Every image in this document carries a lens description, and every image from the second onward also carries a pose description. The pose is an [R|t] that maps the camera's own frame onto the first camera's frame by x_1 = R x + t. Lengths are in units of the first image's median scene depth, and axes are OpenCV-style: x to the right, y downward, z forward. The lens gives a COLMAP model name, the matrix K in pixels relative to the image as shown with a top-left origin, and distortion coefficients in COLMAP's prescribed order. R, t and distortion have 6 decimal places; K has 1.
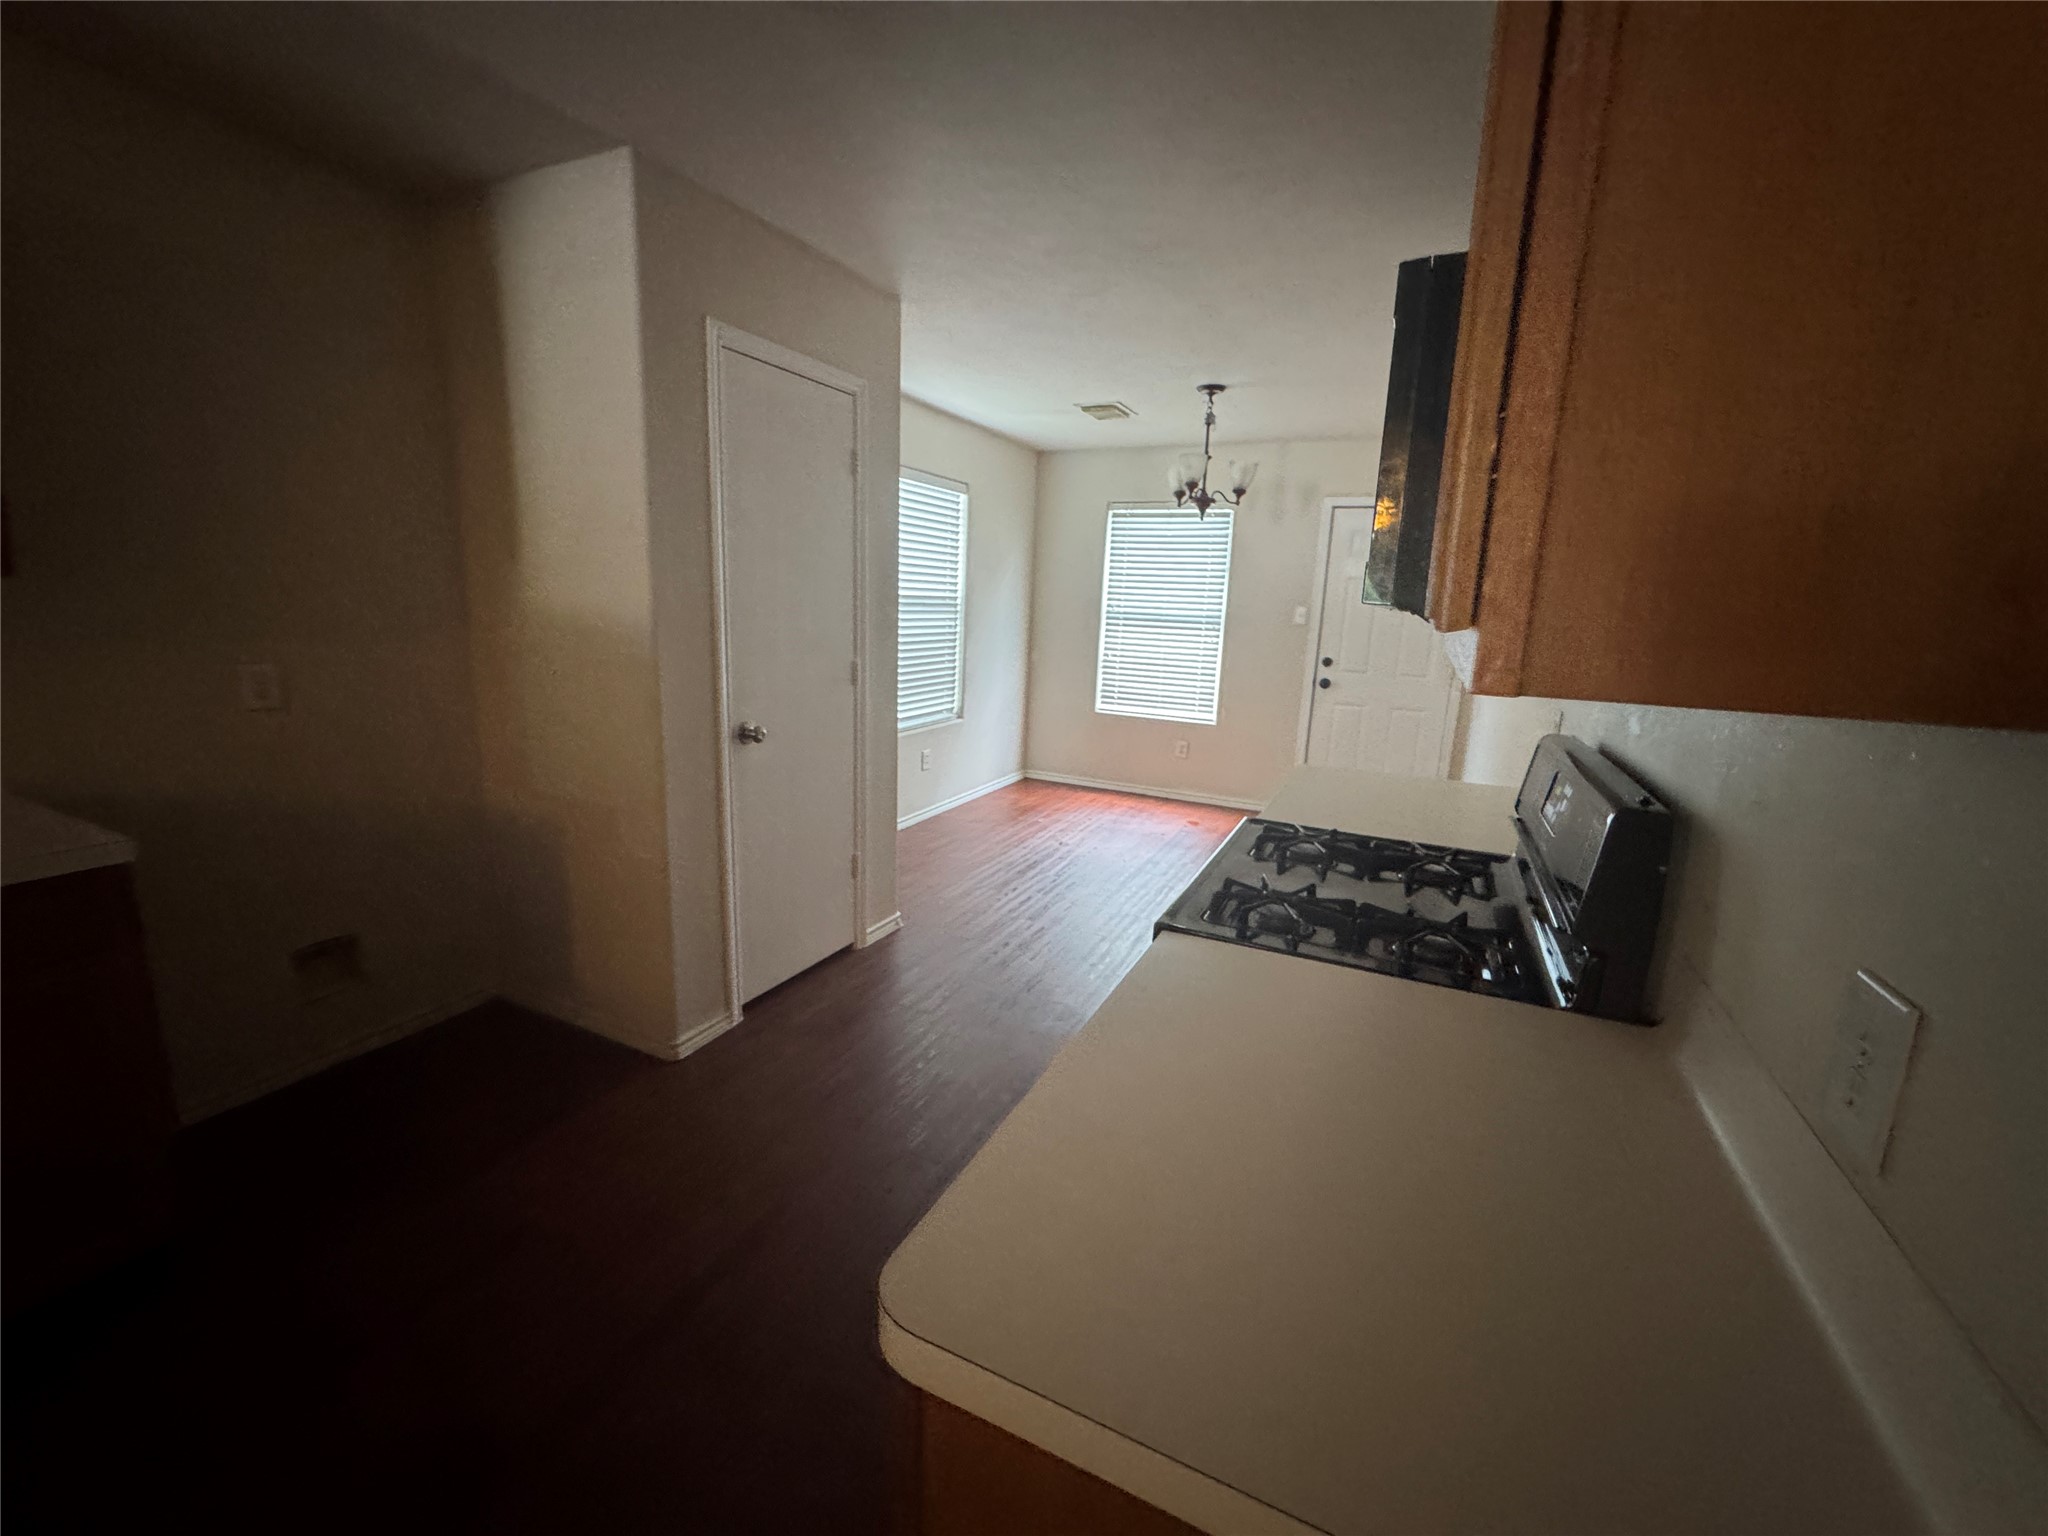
lens RADIAL K [[819.9, 0, 1026.6], [0, 819.9, 764.8], [0, 0, 1]] dist [-0.001396, 0.000164]
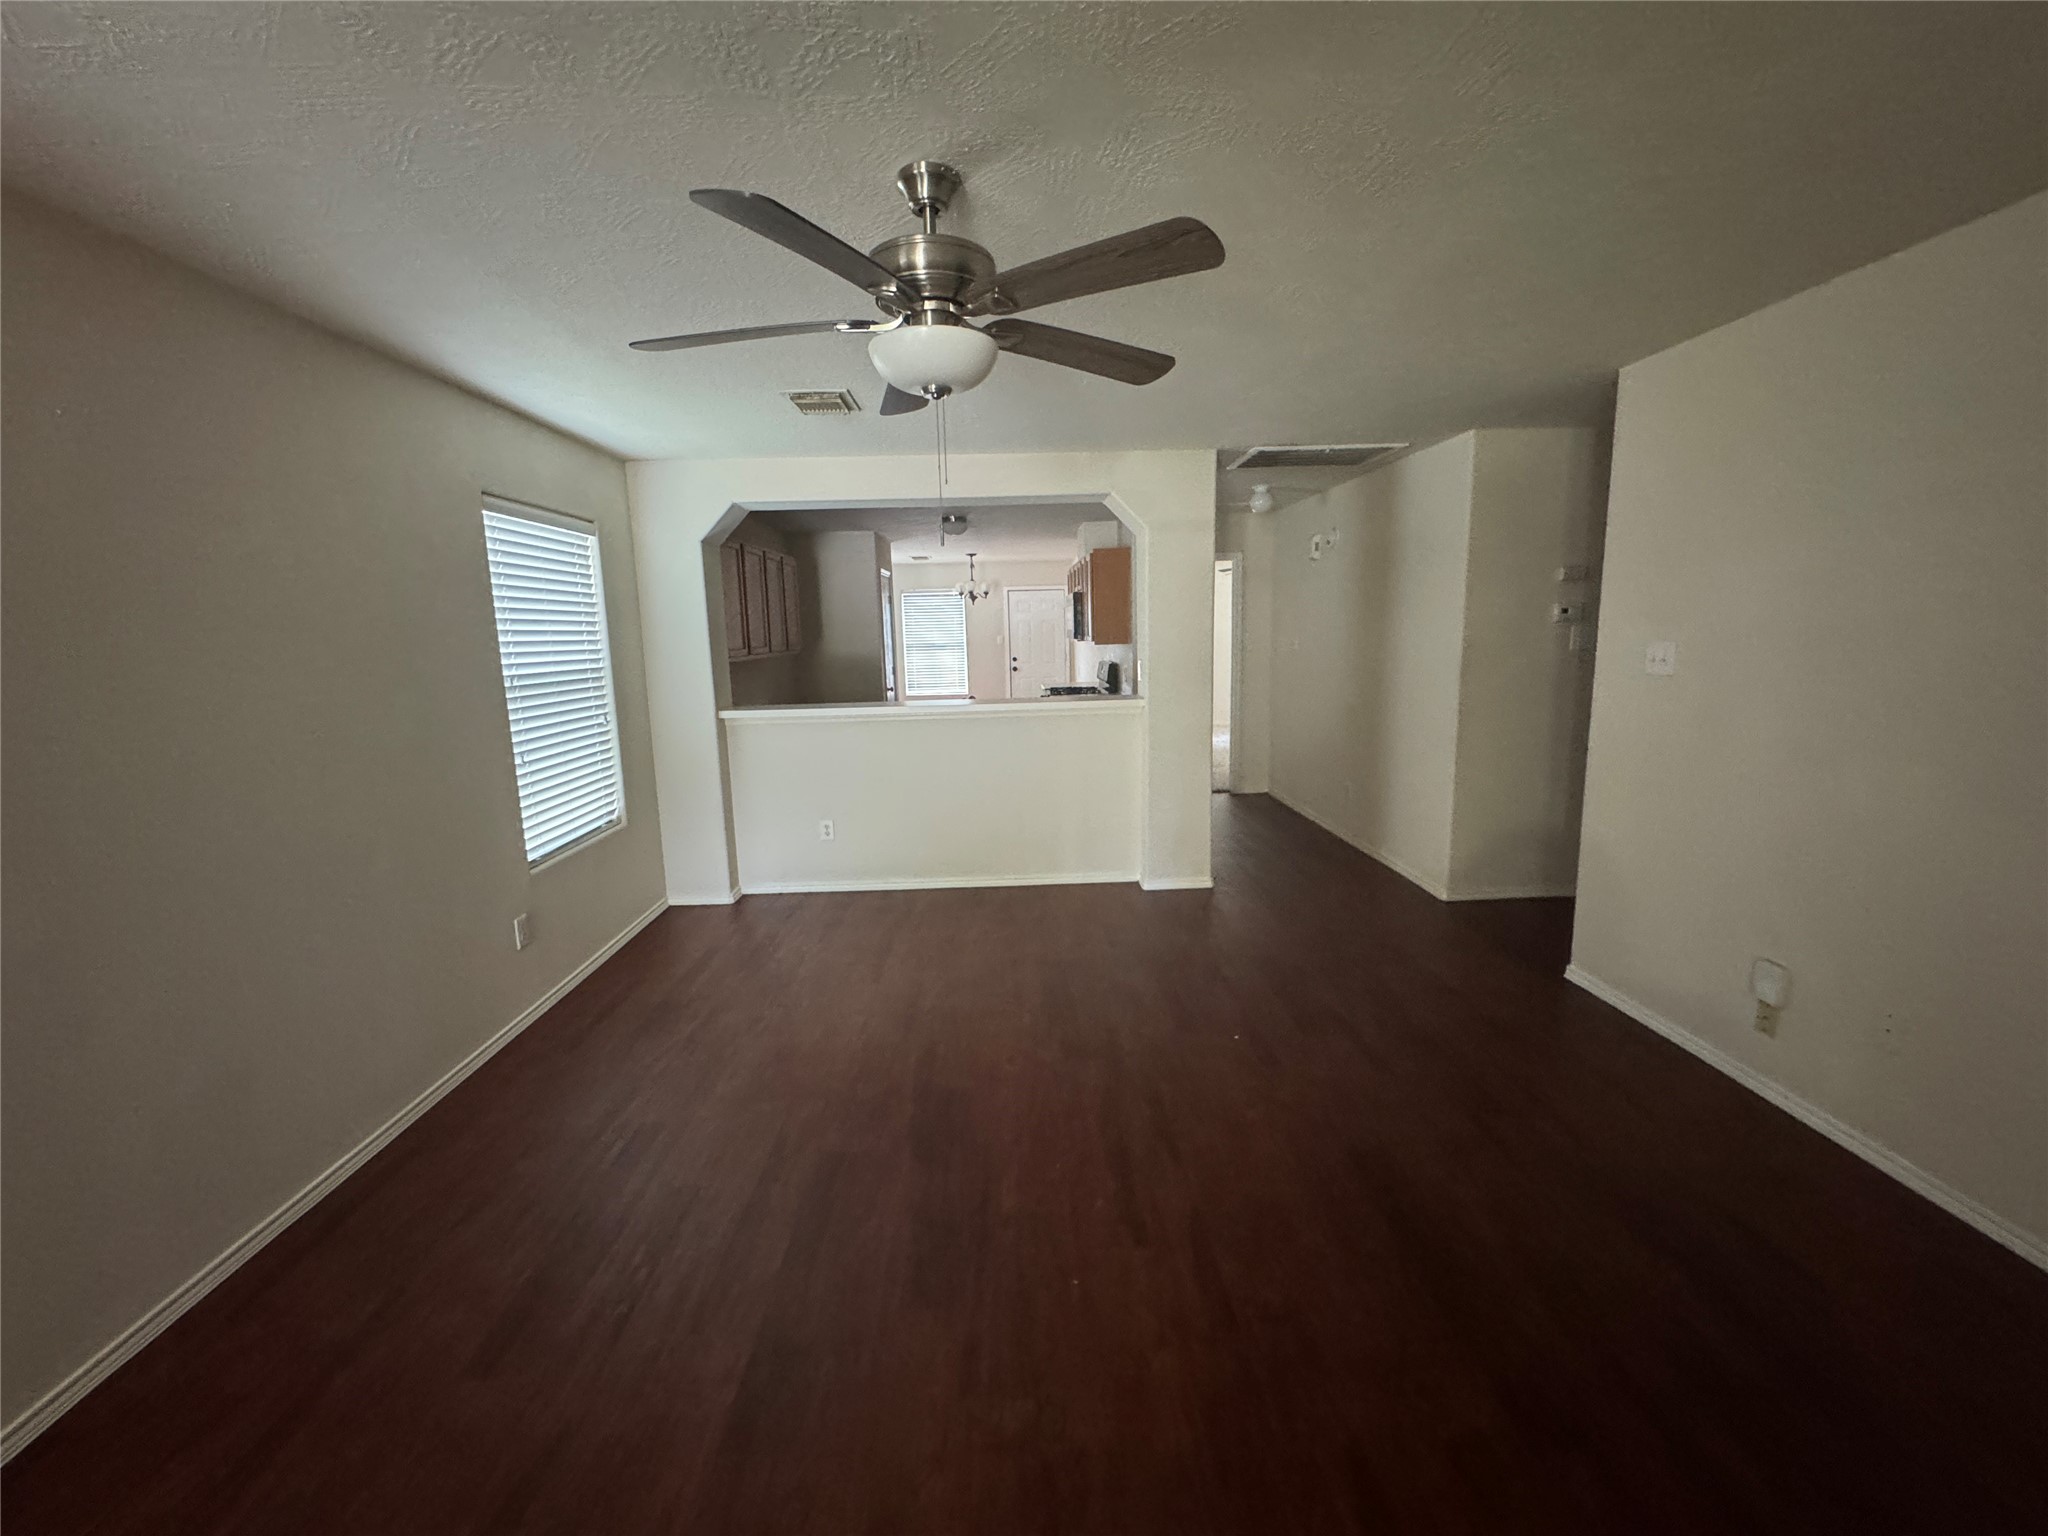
lens RADIAL K [[819.9, 0, 1023.4], [0, 819.9, 765.7], [0, 0, 1]] dist [-0.001396, 0.000164]
pose [[0.880015, -0.146994, 0.451627, -0.863976], [0.155590, 0.987652, 0.018285, 0.159891], [-0.448738, 0.054178, 0.892020, -1.278348]]
